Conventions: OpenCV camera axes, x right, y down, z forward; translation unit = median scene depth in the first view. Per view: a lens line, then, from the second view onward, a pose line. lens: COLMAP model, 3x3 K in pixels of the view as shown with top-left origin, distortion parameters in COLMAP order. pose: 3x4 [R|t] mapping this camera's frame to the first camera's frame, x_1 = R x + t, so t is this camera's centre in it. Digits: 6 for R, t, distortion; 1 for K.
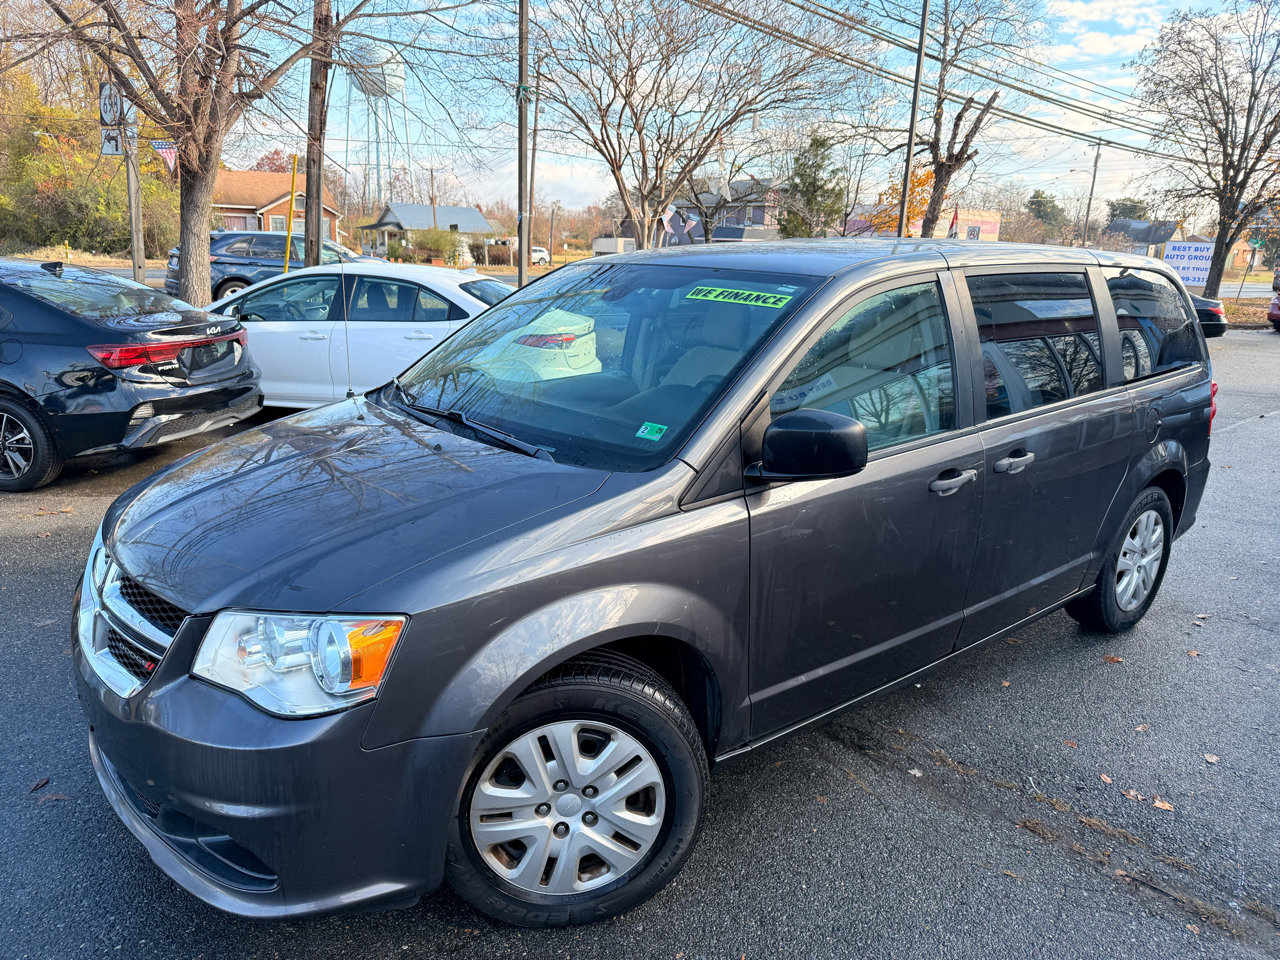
lens RADIAL K [[849.8, 0, 640.0], [0, 849.8, 480.0], [0, 0, 1]] dist [-0.003712, -0.001950]
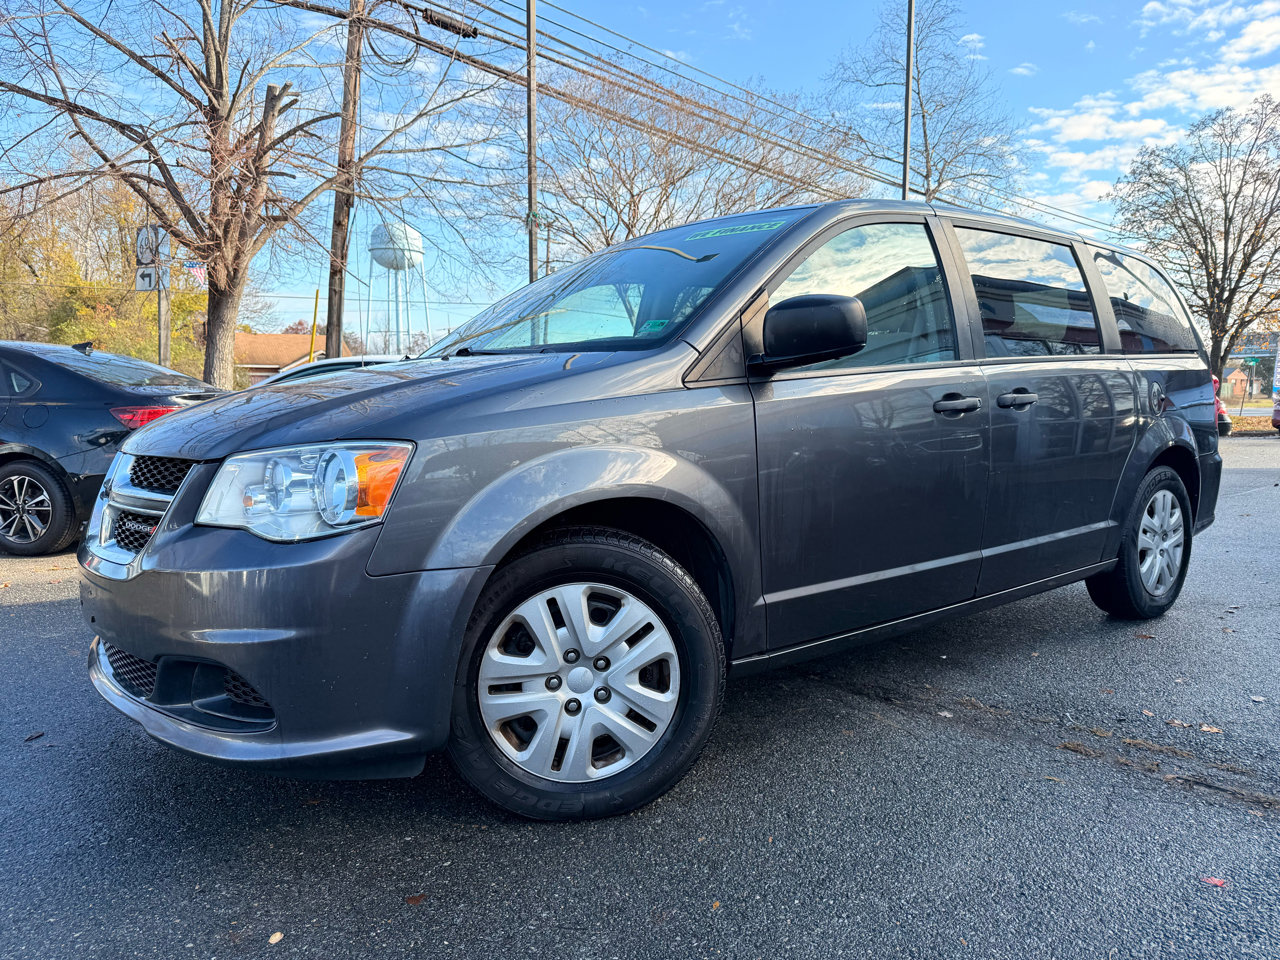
lens RADIAL K [[846.9, 0, 640.0], [0, 846.9, 480.0], [0, 0, 1]] dist [0.013332, -0.022251]
pose [[0.999378, -0.032769, -0.013065, 0.002731], [0.030344, 0.987384, -0.155412, 0.212350], [0.017992, 0.154919, 0.987763, 0.012149]]
